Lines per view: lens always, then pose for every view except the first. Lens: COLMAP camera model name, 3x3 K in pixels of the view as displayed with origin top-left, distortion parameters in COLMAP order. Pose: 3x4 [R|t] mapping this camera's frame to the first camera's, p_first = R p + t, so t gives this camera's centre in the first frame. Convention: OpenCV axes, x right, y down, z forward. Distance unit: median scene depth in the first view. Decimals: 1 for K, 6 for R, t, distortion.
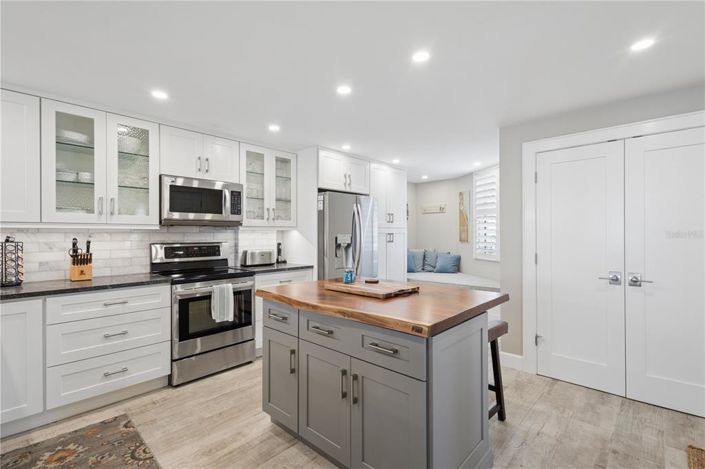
lens RADIAL K [[319.9, 0, 351.6], [0, 319.9, 235.0], [0, 0, 1]] dist [0.004602, 0.000304]
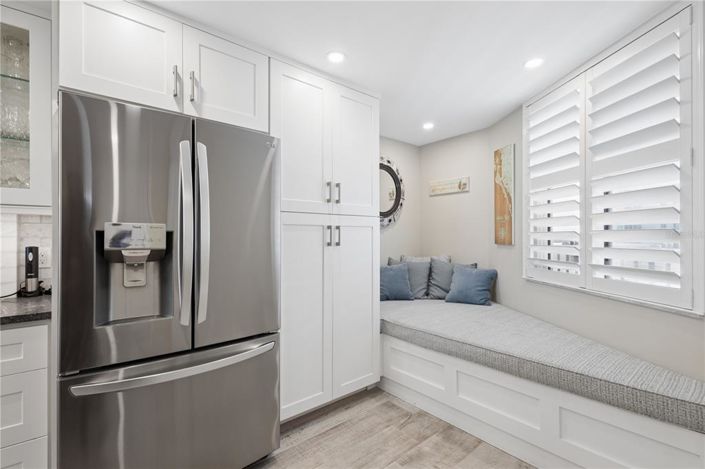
lens RADIAL K [[319.9, 0, 349.0], [0, 319.9, 237.9], [0, 0, 1]] dist [0.004602, 0.000304]
pose [[0.991996, -0.001554, -0.126256, 0.157573], [0.001674, 0.999998, 0.000845, 0.008767], [0.126255, -0.001050, 0.991997, 0.424969]]
